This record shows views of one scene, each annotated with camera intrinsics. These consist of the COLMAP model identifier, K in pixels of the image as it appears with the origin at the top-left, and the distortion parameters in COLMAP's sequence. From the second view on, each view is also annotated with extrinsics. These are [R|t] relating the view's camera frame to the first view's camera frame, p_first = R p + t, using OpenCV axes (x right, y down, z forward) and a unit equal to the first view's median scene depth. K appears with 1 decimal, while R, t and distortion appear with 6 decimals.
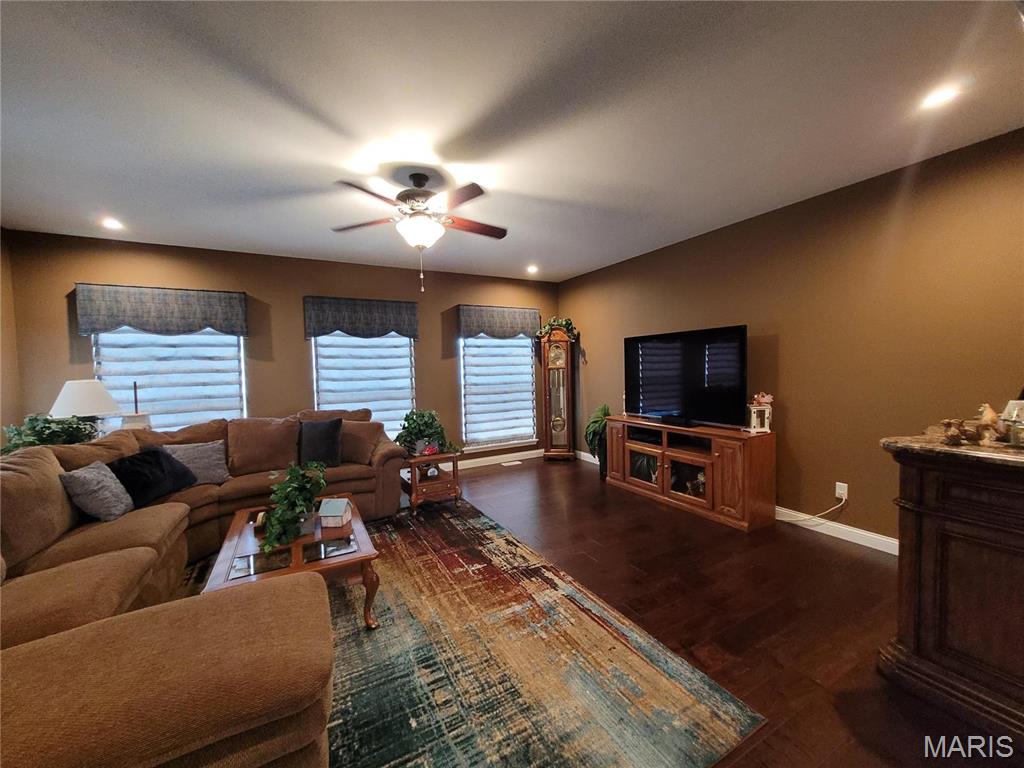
lens RADIAL K [[404.5, 0, 507.0], [0, 404.5, 384.5], [0, 0, 1]] dist [0.002482, -0.000971]
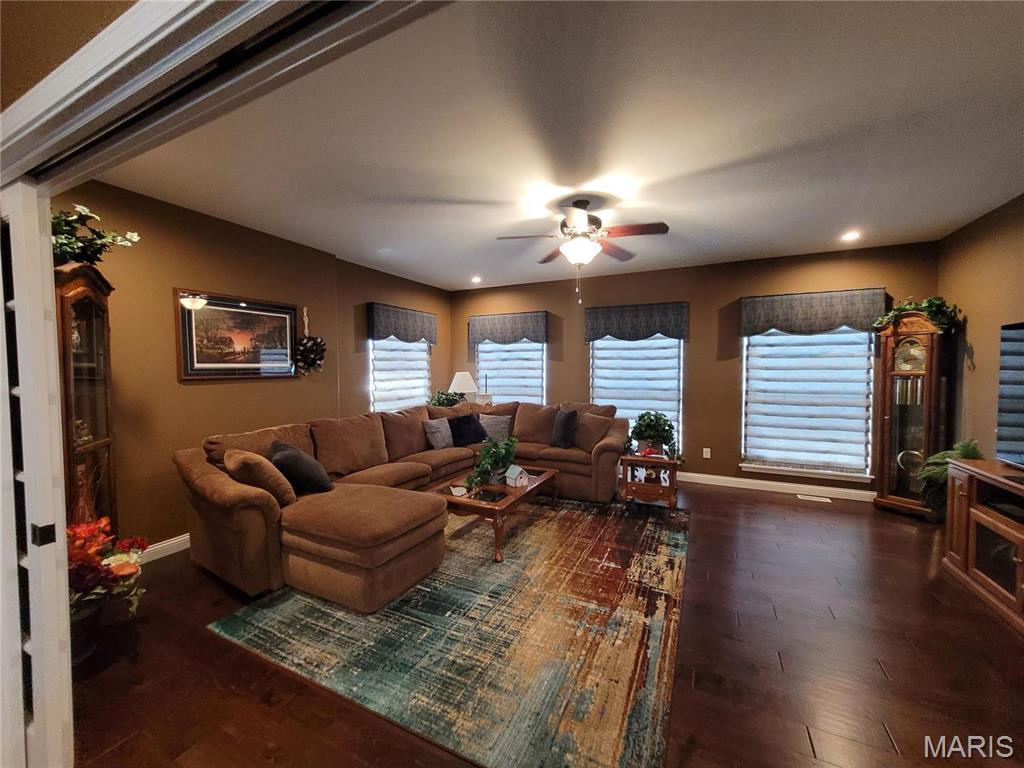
lens RADIAL K [[404.5, 0, 504.6], [0, 404.5, 383.1], [0, 0, 1]] dist [0.002482, -0.000971]
pose [[0.569447, 0.052799, -0.820331, 0.391937], [-0.048943, 0.998342, 0.030282, -0.020261], [0.820570, 0.022906, 0.571087, 0.116692]]
